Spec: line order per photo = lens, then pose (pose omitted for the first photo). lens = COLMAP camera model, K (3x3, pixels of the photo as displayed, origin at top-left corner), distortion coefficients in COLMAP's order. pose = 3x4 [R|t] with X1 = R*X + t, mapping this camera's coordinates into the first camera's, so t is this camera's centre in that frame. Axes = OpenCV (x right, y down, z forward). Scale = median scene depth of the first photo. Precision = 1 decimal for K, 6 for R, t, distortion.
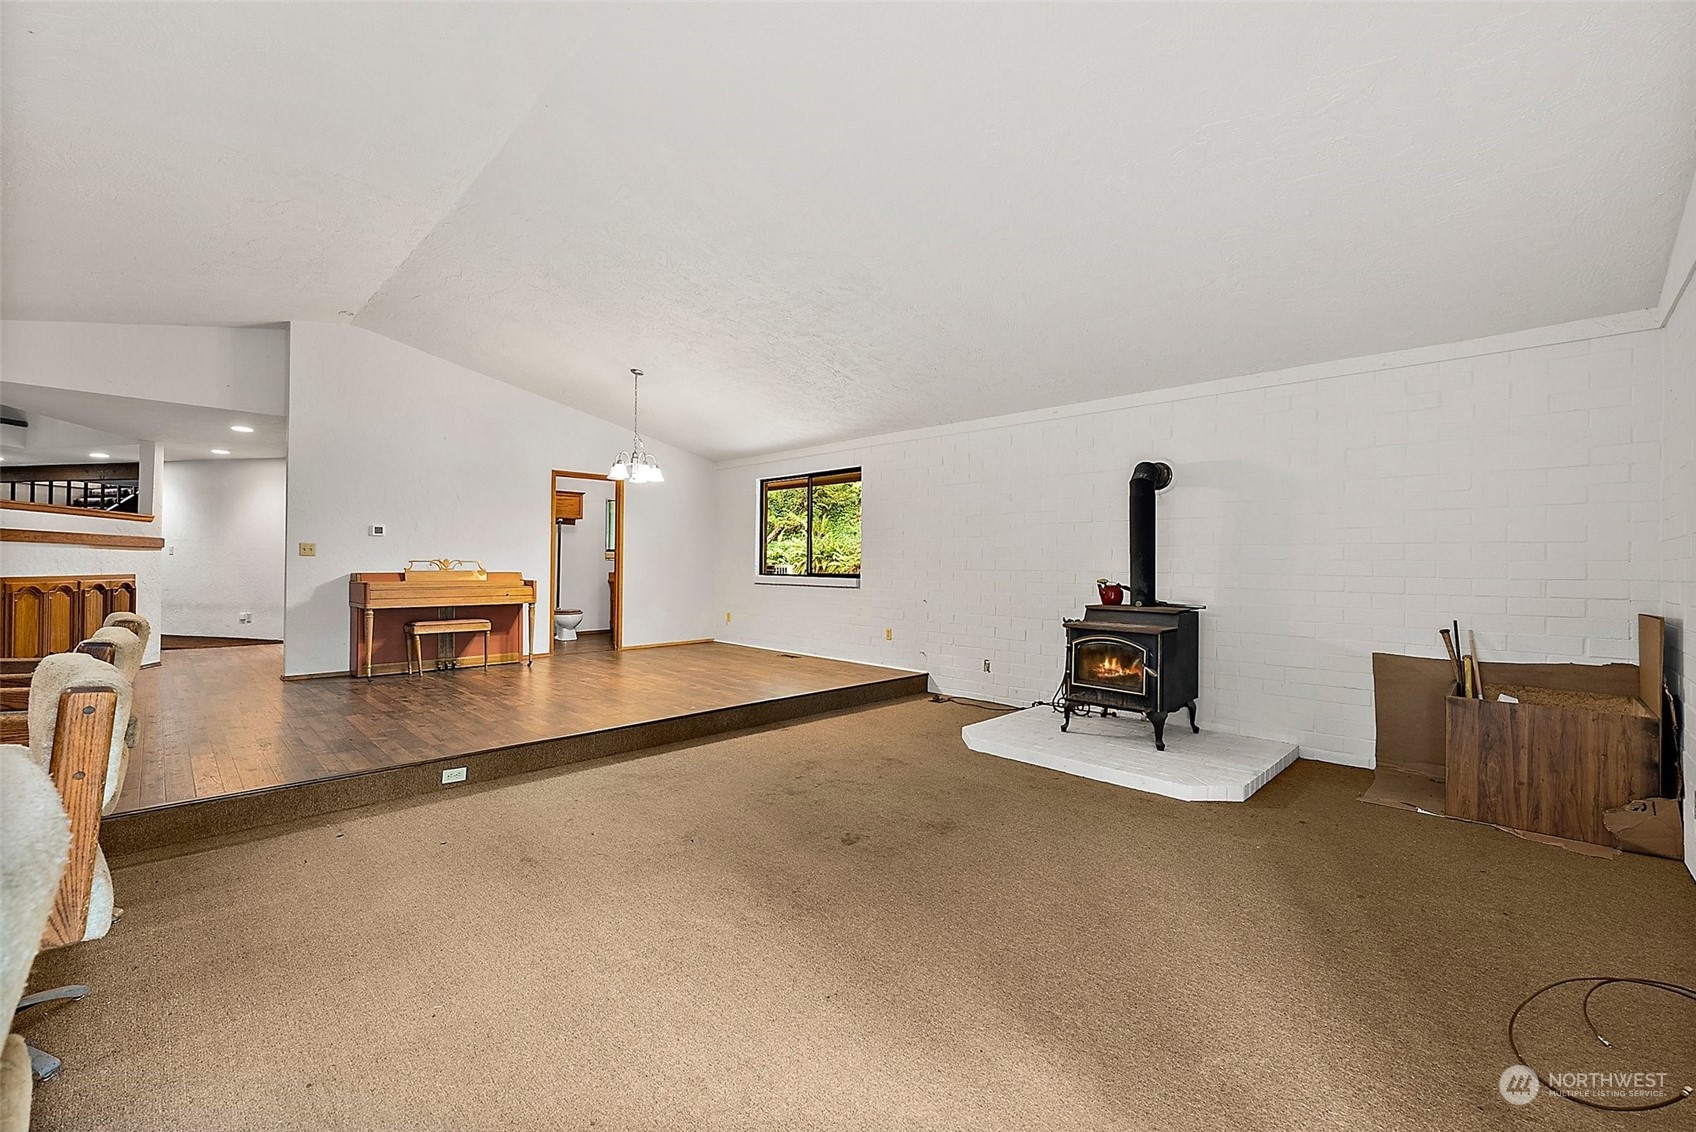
lens RADIAL K [[687.9, 0, 845.7], [0, 687.9, 559.1], [0, 0, 1]] dist [0.004430, -0.000225]
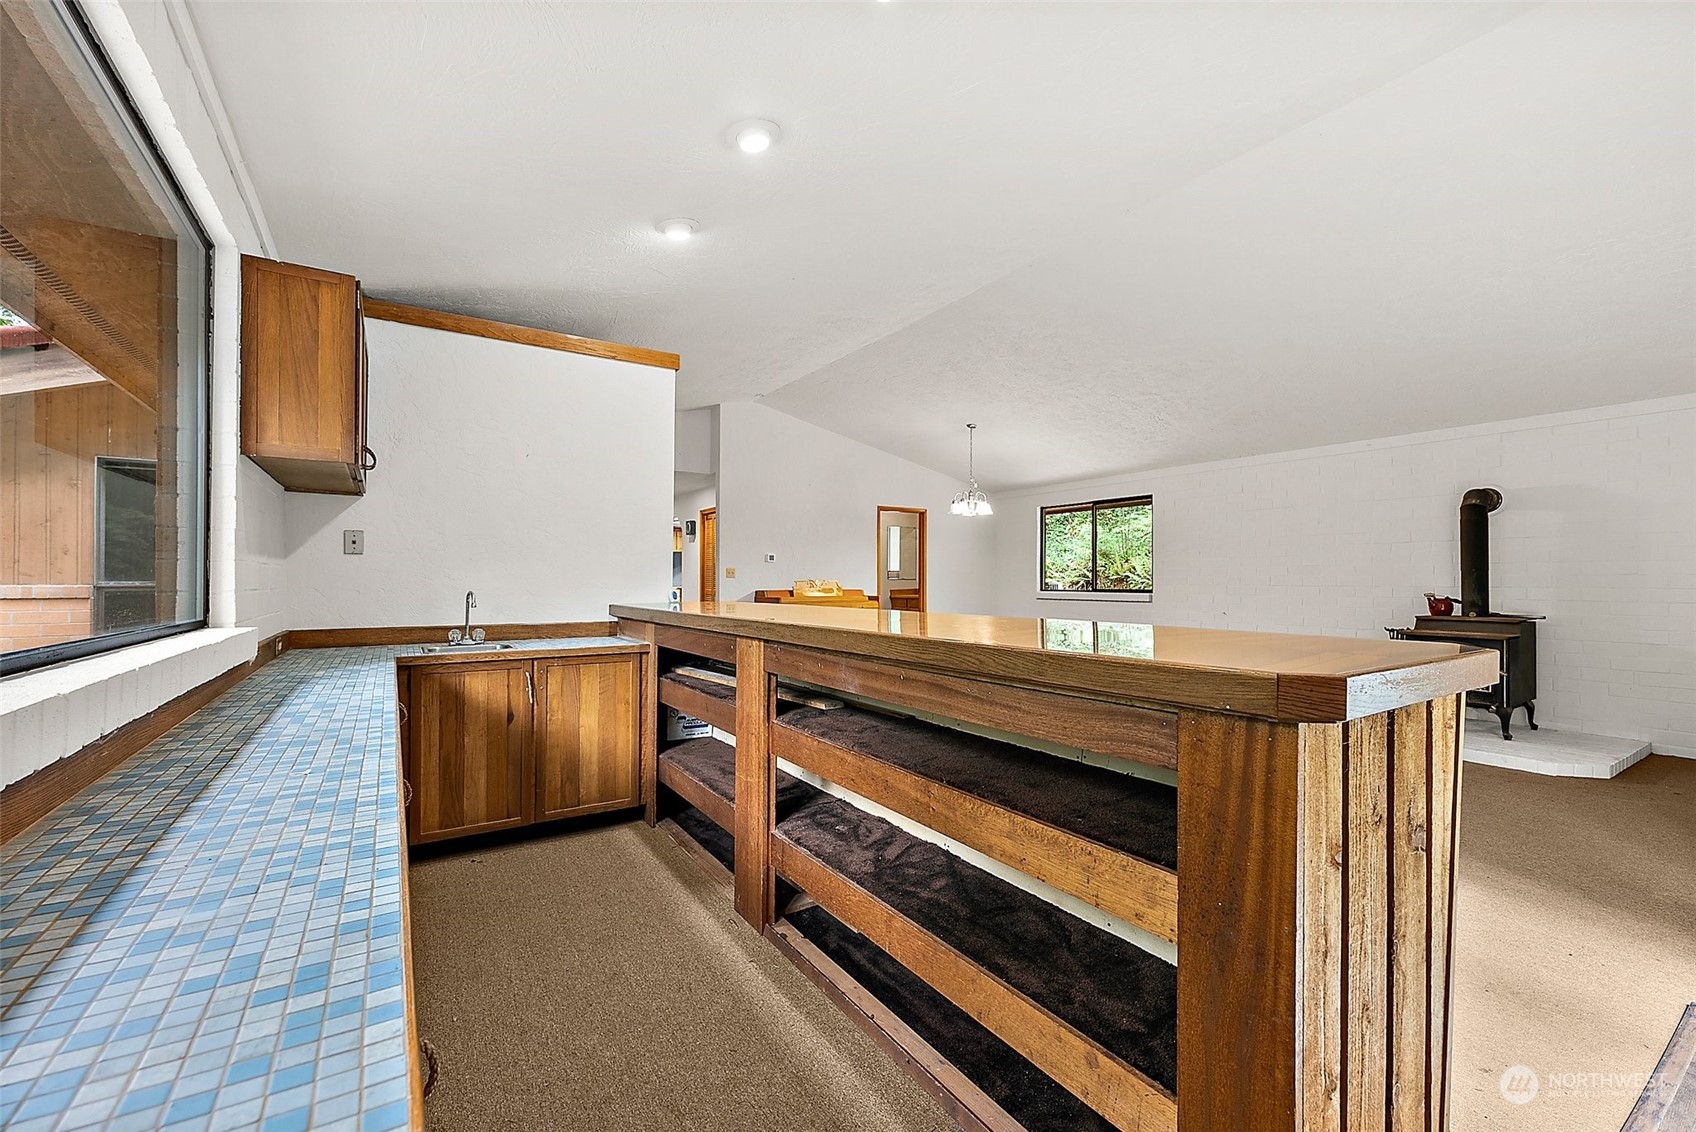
lens RADIAL K [[687.9, 0, 866.3], [0, 687.9, 574.1], [0, 0, 1]] dist [0.004430, -0.000225]
pose [[0.977852, -0.009847, -0.209068, -0.303619], [0.009818, 0.999951, -0.001175, -0.009994], [0.209069, -0.000904, 0.977900, -0.310893]]
